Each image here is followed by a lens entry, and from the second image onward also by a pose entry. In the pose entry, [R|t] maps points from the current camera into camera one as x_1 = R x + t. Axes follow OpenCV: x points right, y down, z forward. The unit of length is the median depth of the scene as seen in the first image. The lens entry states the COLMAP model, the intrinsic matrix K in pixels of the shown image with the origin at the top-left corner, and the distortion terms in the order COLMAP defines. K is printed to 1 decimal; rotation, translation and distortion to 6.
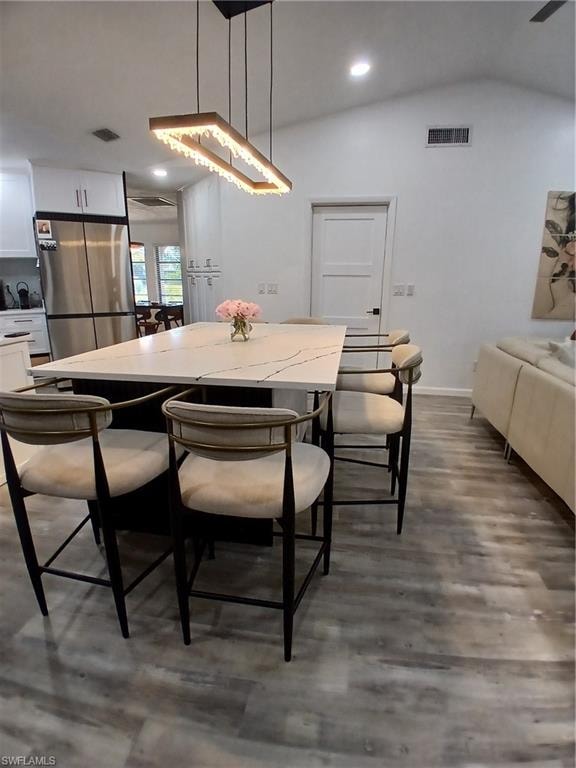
lens RADIAL K [[377.9, 0, 294.2], [0, 377.9, 376.3], [0, 0, 1]] dist [-0.022029, -0.025162]
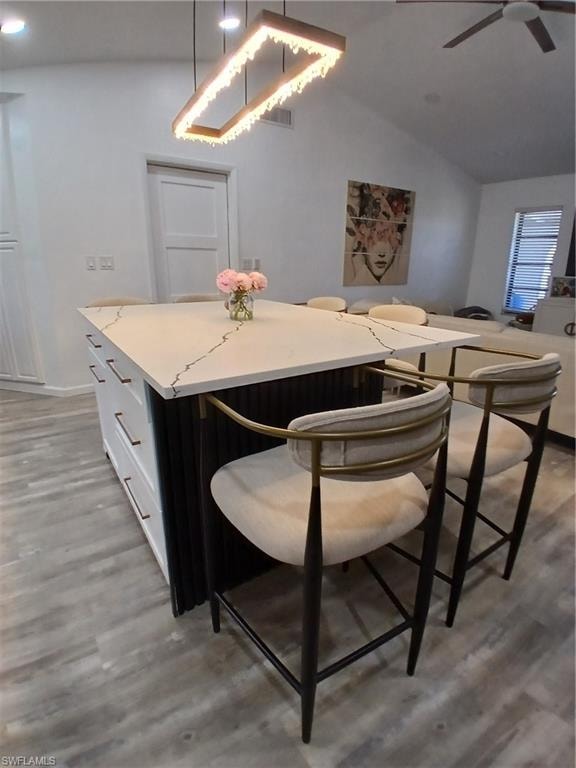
lens RADIAL K [[377.9, 0, 310.0], [0, 377.9, 374.3], [0, 0, 1]] dist [-0.022029, -0.025162]
pose [[0.732700, -0.191324, 0.653105, -0.333013], [0.160218, 0.981190, 0.107691, -0.024454], [-0.661423, 0.025734, 0.749571, 0.159480]]
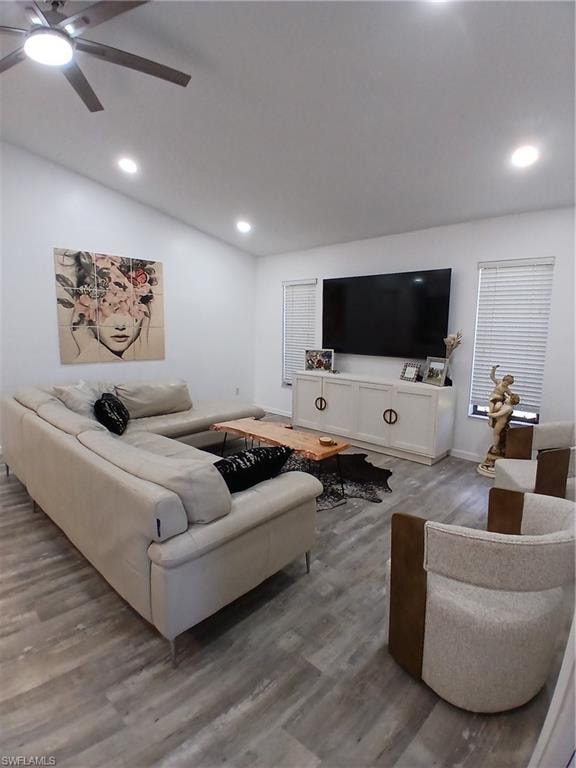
lens RADIAL K [[377.9, 0, 297.5], [0, 377.9, 378.8], [0, 0, 1]] dist [-0.022029, -0.025162]
pose [[0.543418, -0.104225, 0.832967, 0.129538], [0.186951, 0.982369, 0.000954, 0.009939], [-0.818380, 0.155206, 0.553322, -0.135582]]
